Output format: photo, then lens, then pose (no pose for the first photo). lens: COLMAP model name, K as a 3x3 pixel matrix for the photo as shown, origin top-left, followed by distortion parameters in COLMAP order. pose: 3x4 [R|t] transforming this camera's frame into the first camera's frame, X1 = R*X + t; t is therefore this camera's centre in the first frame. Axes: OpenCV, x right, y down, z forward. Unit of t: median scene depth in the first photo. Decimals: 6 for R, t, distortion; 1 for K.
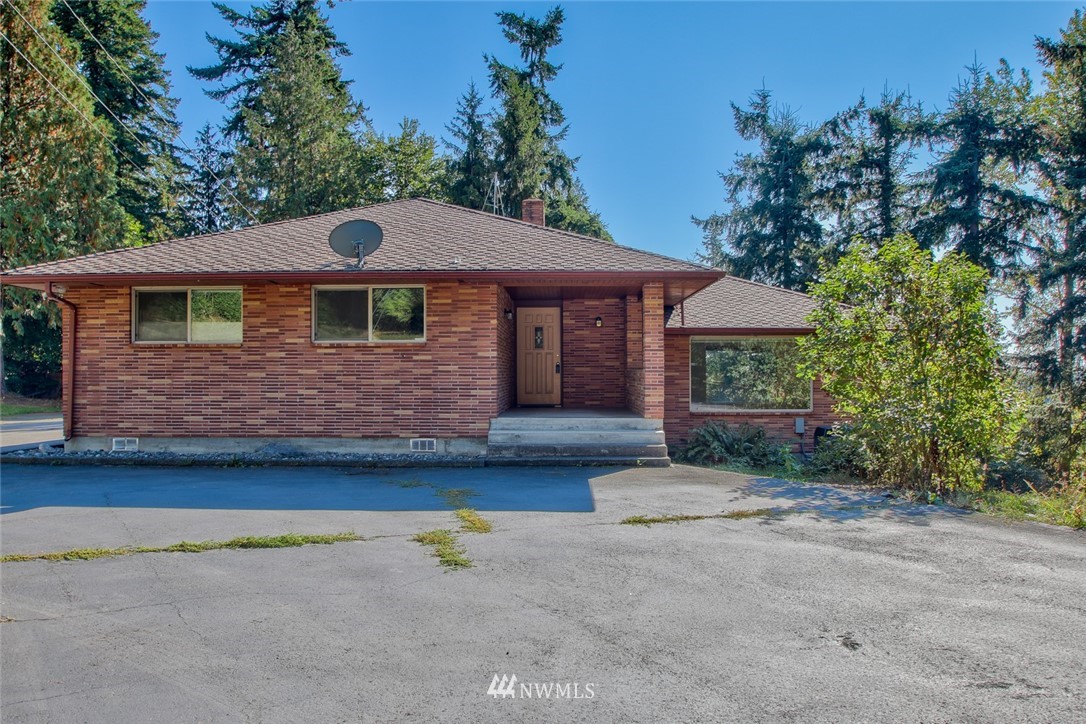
lens RADIAL K [[783.7, 0, 543.0], [0, 783.7, 362.0], [0, 0, 1]] dist [-0.011088, -0.004856]
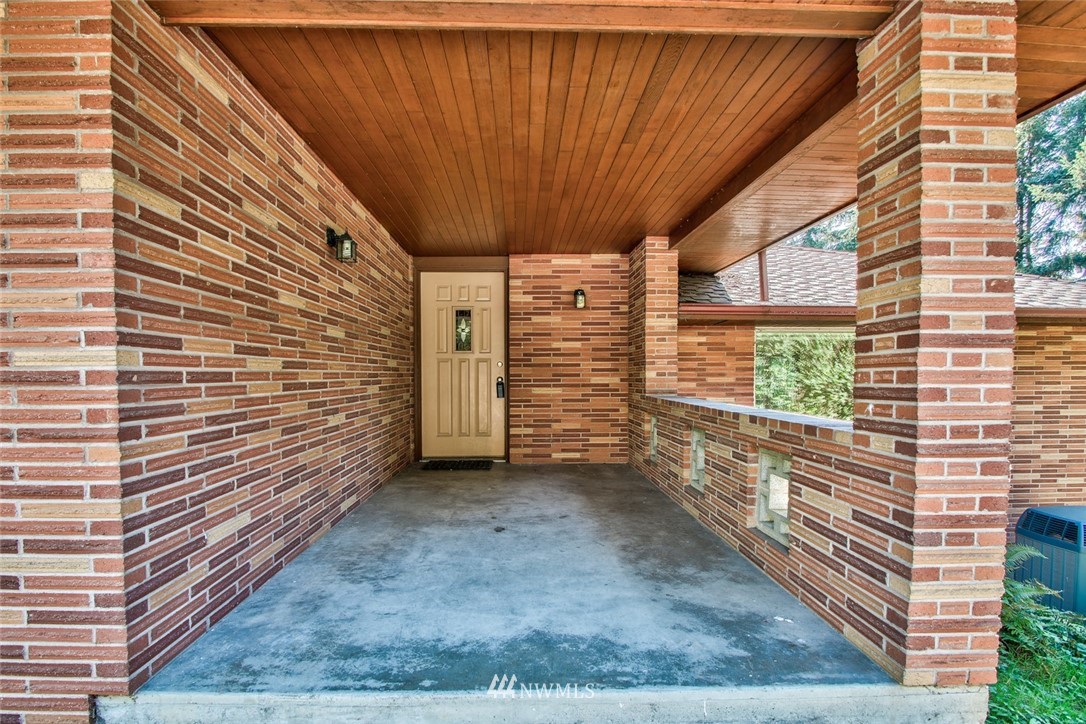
lens RADIAL K [[509.7, 0, 533.8], [0, 509.7, 366.2], [0, 0, 1]] dist [0.017823, -0.016877]
pose [[0.998479, 0.000373, 0.055138, 0.030090], [-0.000326, 1.000000, -0.000852, -0.008870], [-0.055138, 0.000833, 0.998478, 0.869608]]
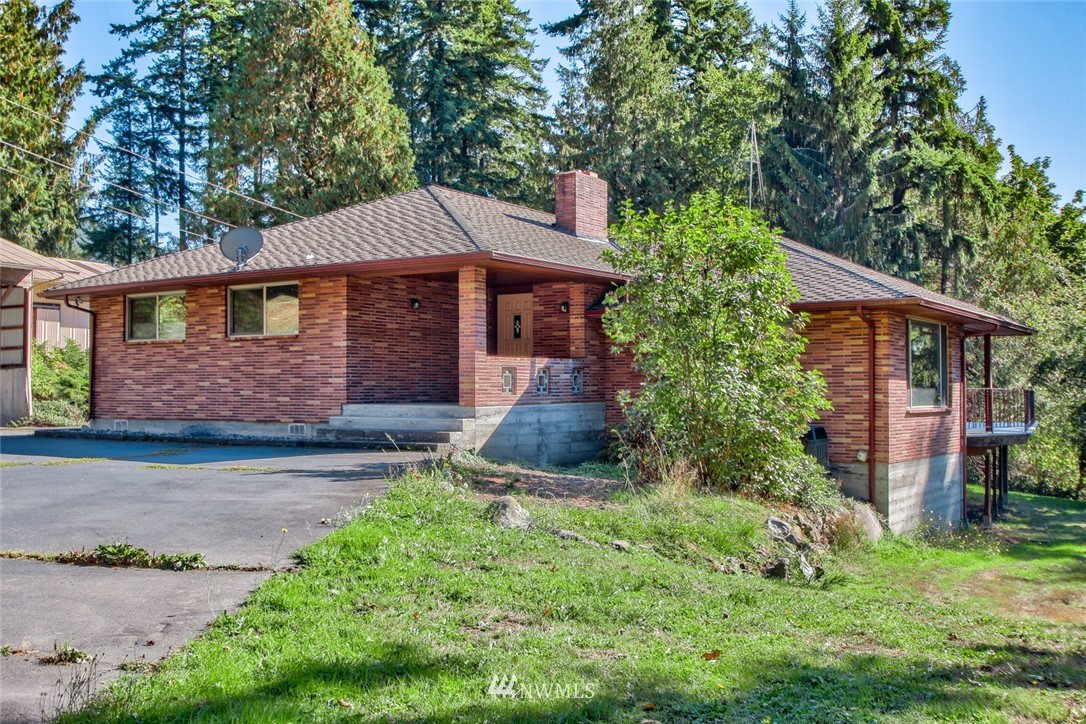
lens RADIAL K [[1102.3, 0, 543.0], [0, 1102.3, 362.0], [0, 0, 1]] dist [-0.012811, -0.002614]
pose [[0.850302, -0.014634, -0.526092, 0.926661], [0.009968, 0.999882, -0.011702, 0.033998], [0.526201, 0.004706, 0.850347, -0.110055]]
